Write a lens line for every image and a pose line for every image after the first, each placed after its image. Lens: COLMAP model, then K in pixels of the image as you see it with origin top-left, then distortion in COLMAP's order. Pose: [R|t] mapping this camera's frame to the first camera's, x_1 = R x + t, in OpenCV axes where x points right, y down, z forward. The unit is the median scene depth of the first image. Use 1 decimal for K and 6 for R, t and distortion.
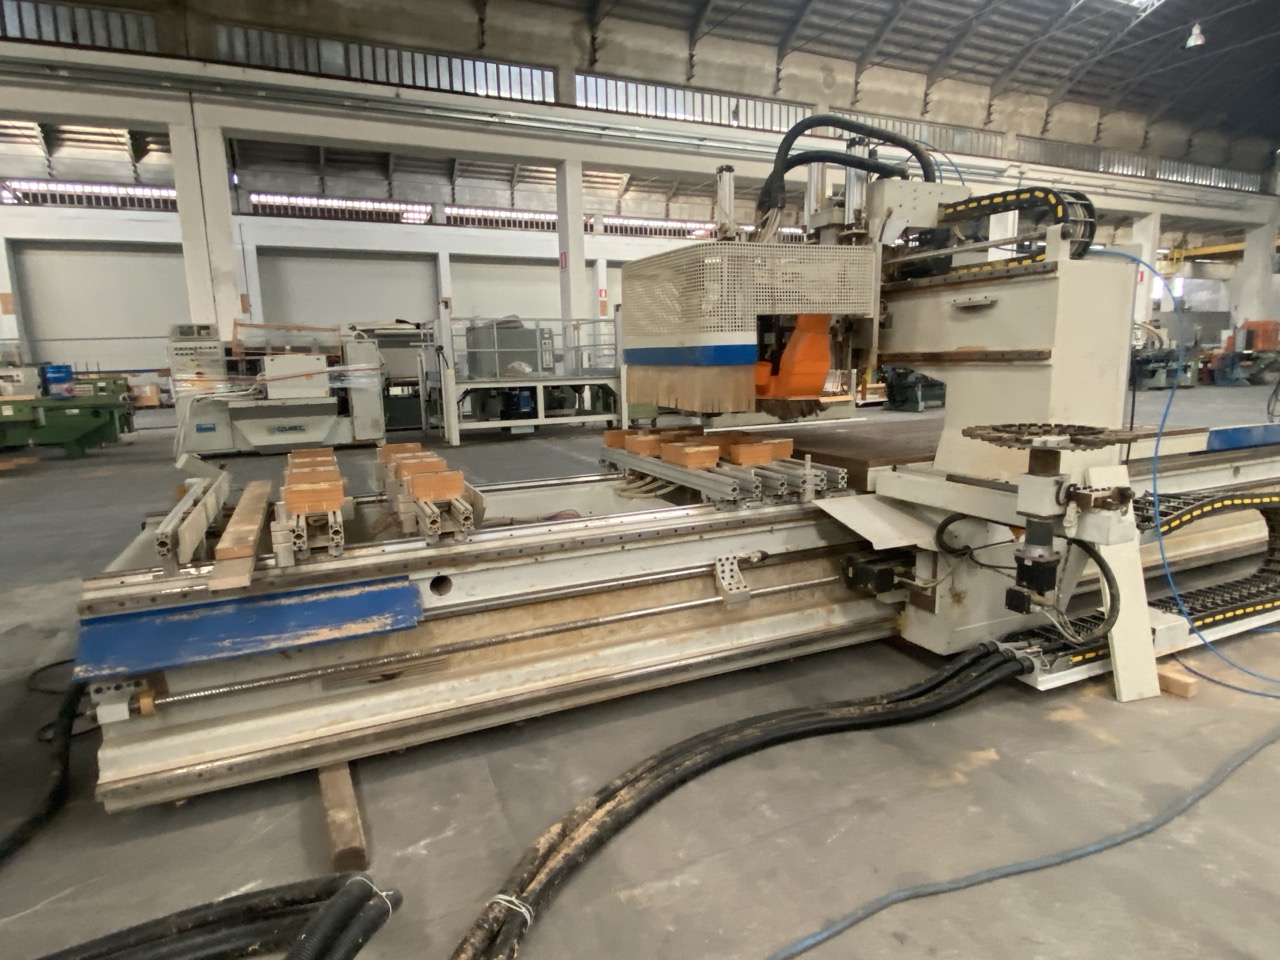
lens RADIAL K [[719.0, 0, 635.4], [0, 719.0, 477.8], [0, 0, 1]] dist [0.065156, -0.065279]
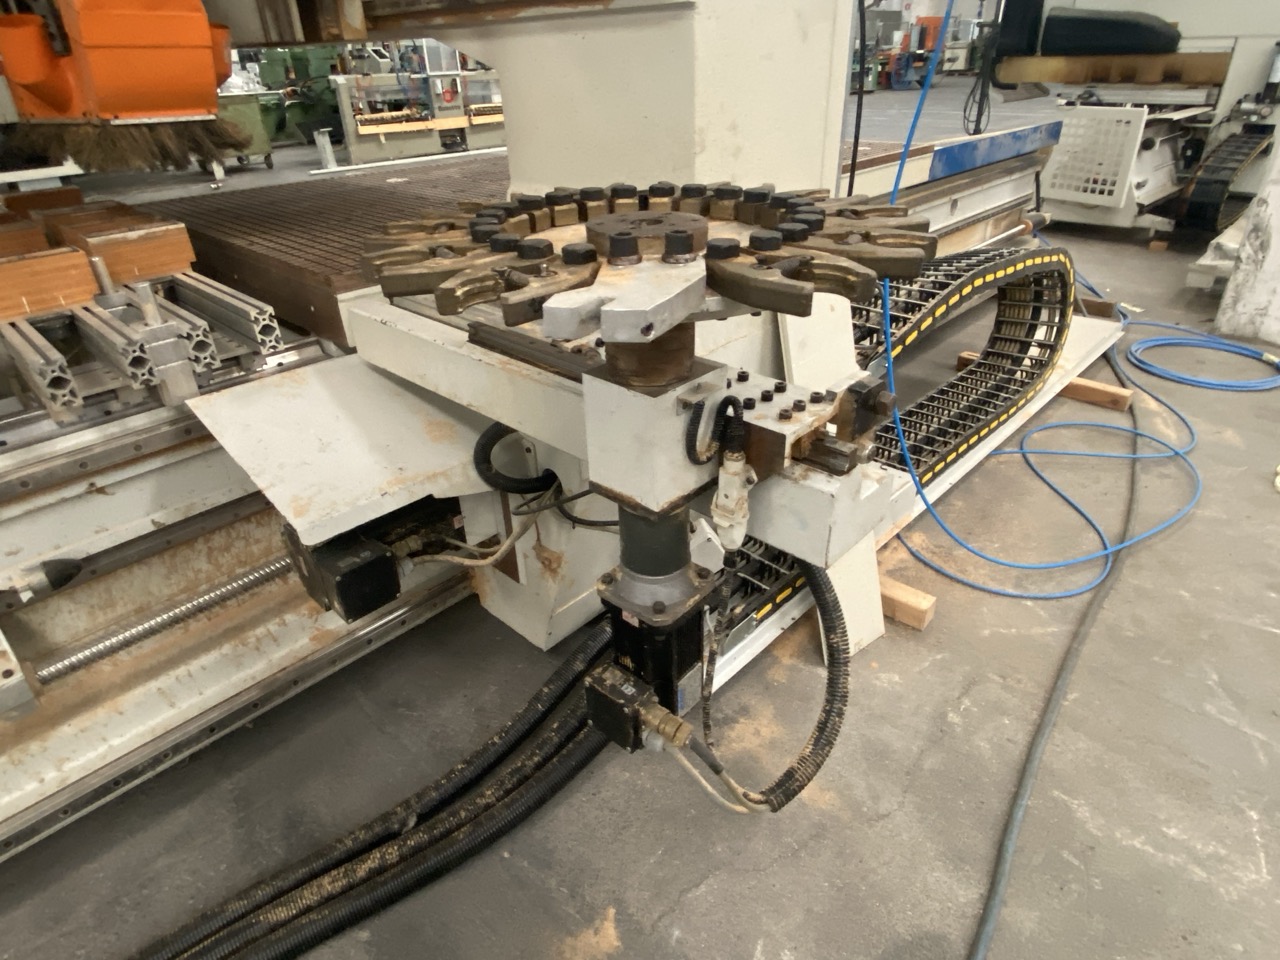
lens RADIAL K [[736.4, 0, 642.5], [0, 736.4, 468.5], [0, 0, 1]] dist [0.001892, -0.000850]
pose [[0.927152, -0.189513, 0.323225, 0.064880], [0.072872, 0.937388, 0.340579, -0.010246], [-0.367531, -0.292214, 0.882911, 0.103497]]
